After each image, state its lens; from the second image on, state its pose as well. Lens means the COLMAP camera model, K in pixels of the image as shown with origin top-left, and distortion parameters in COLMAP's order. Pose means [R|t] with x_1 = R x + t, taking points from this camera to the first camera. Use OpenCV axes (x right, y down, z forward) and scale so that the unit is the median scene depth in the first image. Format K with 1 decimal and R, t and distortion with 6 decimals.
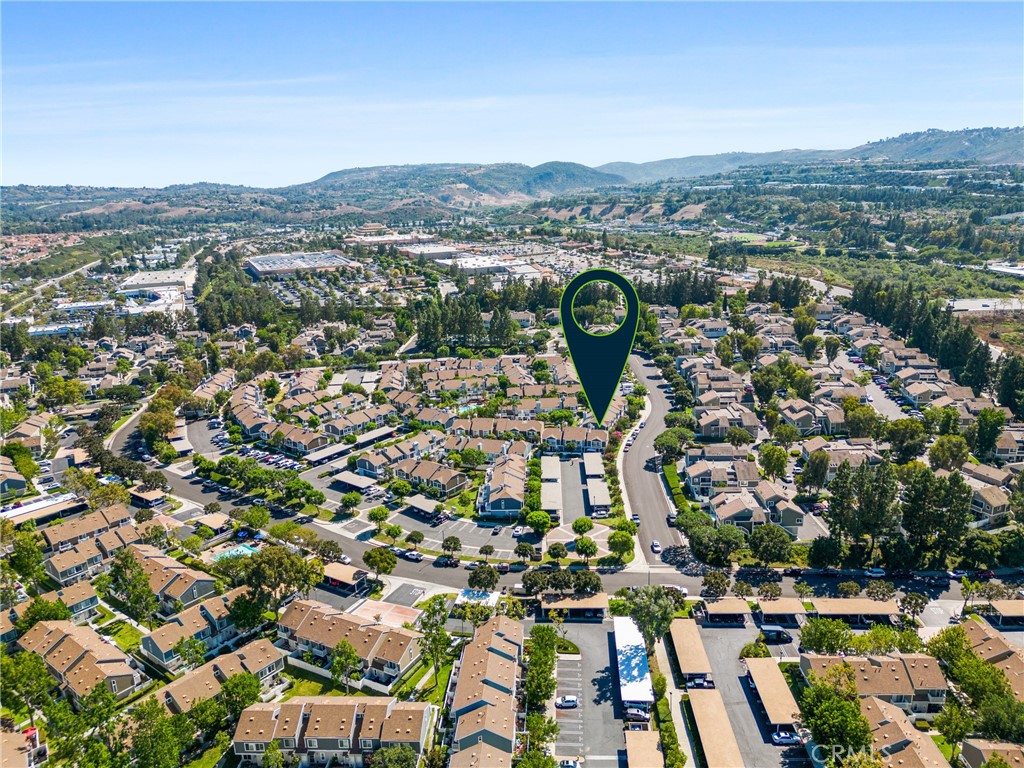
lens RADIAL K [[709.3, 0, 512.8], [0, 709.3, 384.8], [0, 0, 1]] dist [0.039977, -0.002366]
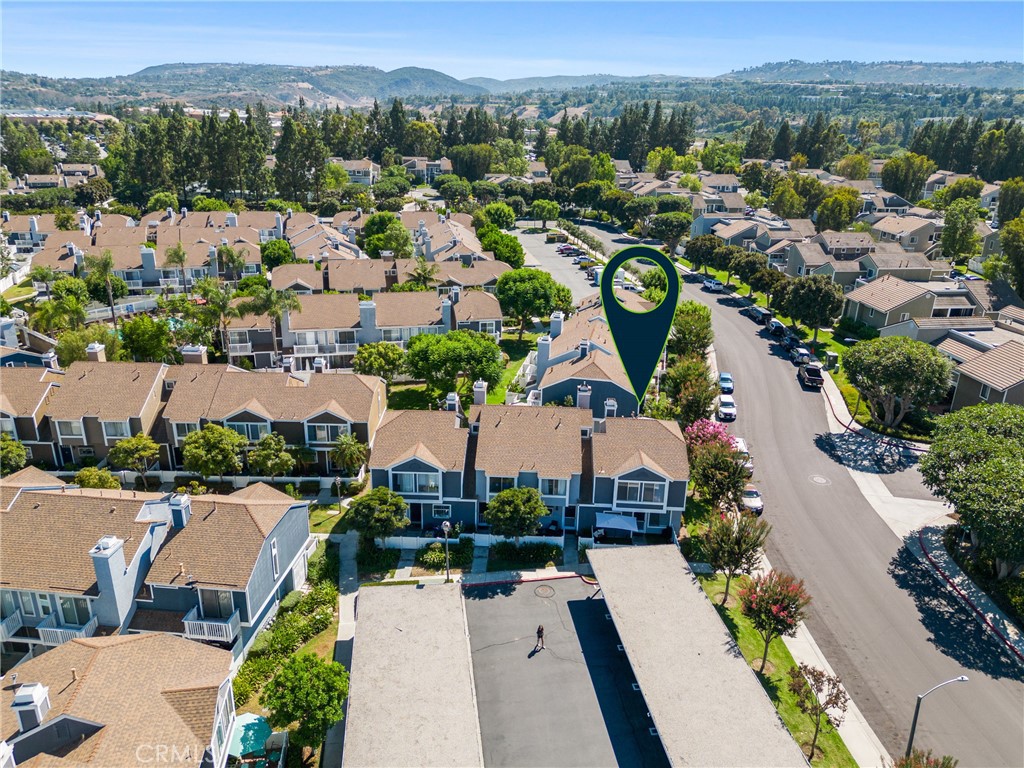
lens RADIAL K [[709.3, 0, 516.6], [0, 709.3, 379.4], [0, 0, 1]] dist [0.039977, -0.002366]
pose [[0.979578, -0.009058, 0.200858, 0.029009], [-0.008254, 0.996331, 0.085185, 0.023301], [-0.200893, -0.085103, 0.975910, 0.556513]]
